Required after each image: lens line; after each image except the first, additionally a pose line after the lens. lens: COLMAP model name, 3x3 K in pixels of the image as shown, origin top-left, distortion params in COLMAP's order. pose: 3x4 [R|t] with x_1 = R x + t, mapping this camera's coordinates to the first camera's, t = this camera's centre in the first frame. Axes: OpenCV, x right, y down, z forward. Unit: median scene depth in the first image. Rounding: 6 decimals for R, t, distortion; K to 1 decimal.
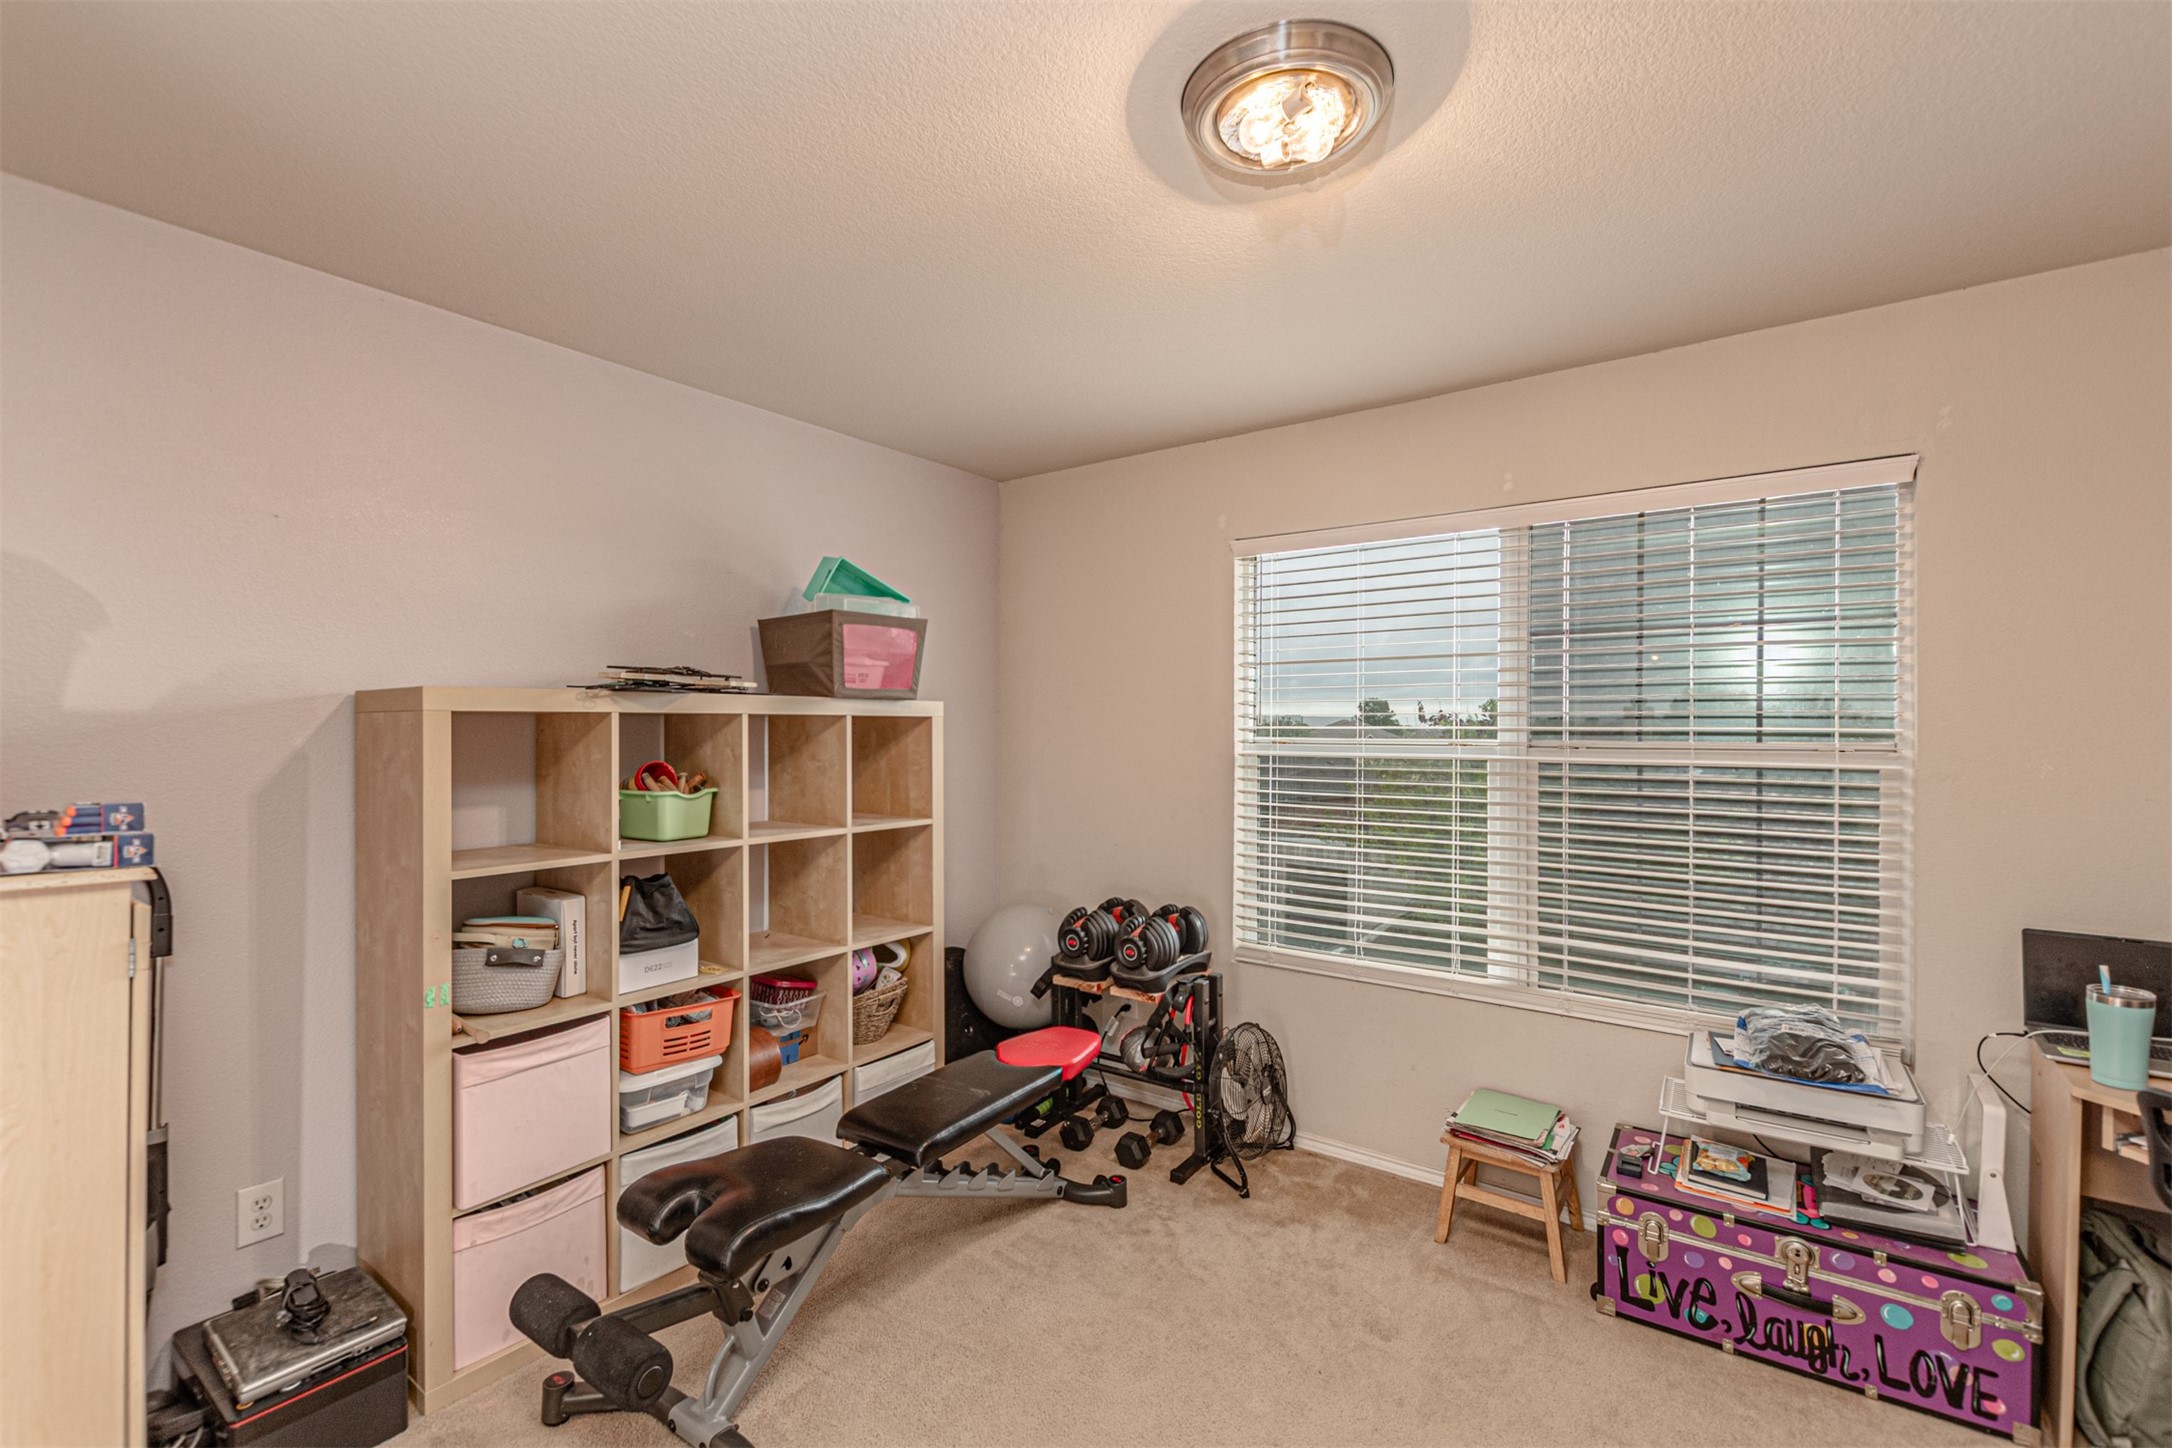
lens RADIAL K [[954.5, 0, 1087.9], [0, 954.5, 734.1], [0, 0, 1]] dist [0.005094, -0.000825]
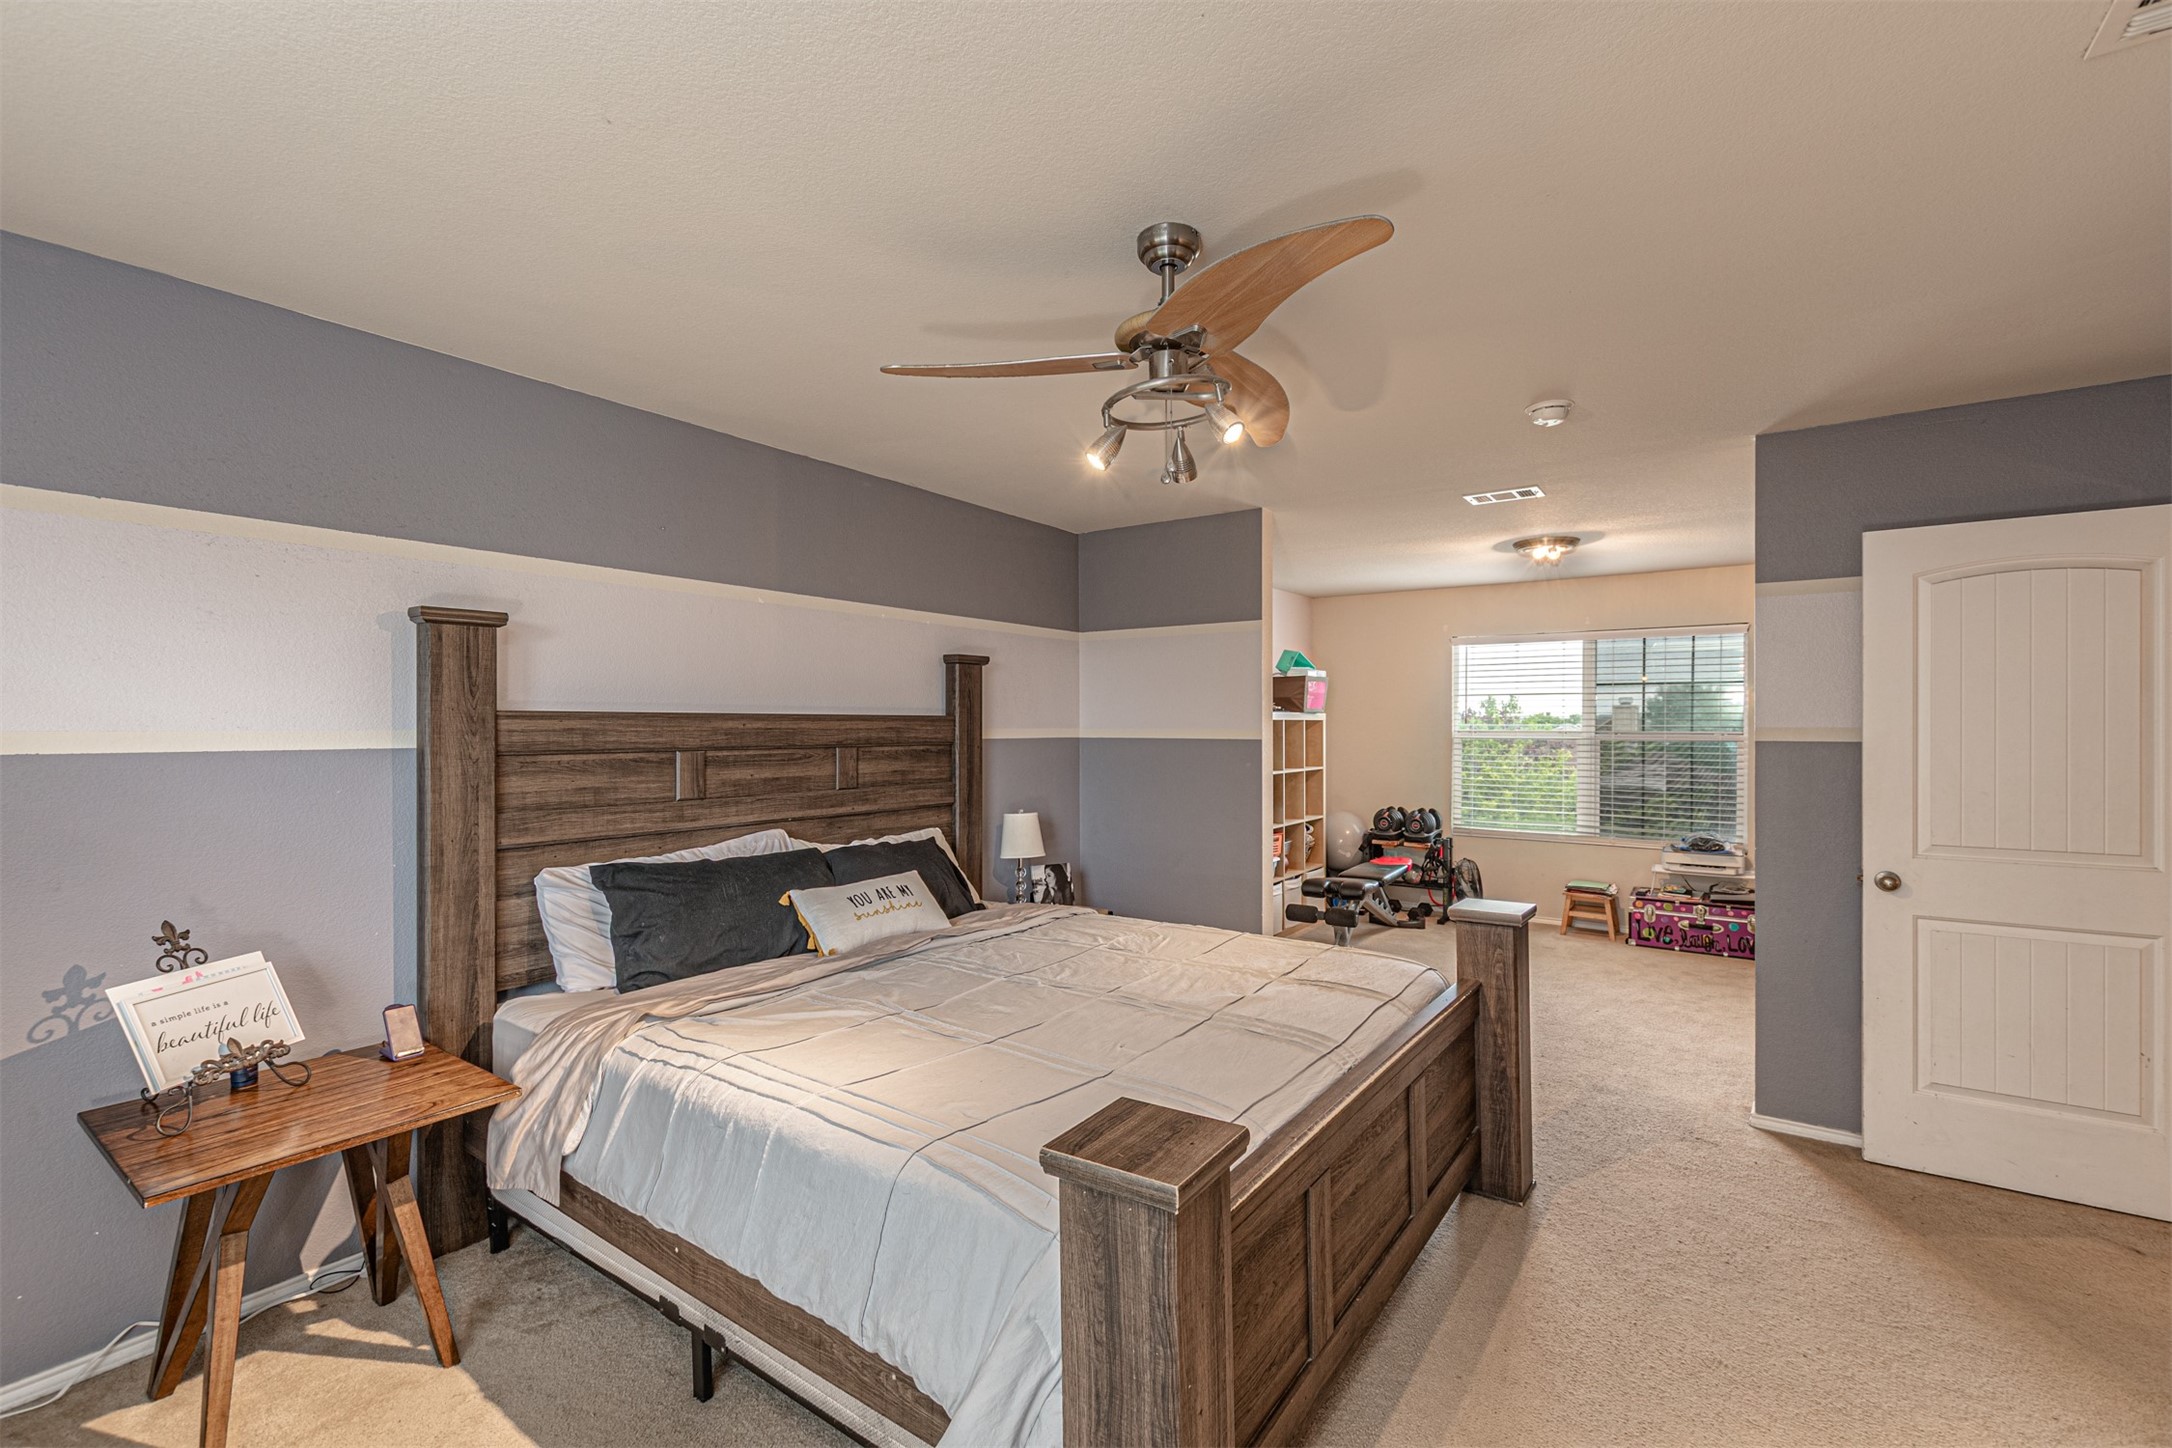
lens RADIAL K [[954.5, 0, 1079.0], [0, 954.5, 718.5], [0, 0, 1]] dist [0.005094, -0.000825]
pose [[0.999981, -0.001796, -0.005975, -0.987509], [0.001709, 0.999894, -0.014444, 0.011432], [0.006000, 0.014434, 0.999878, -1.689312]]
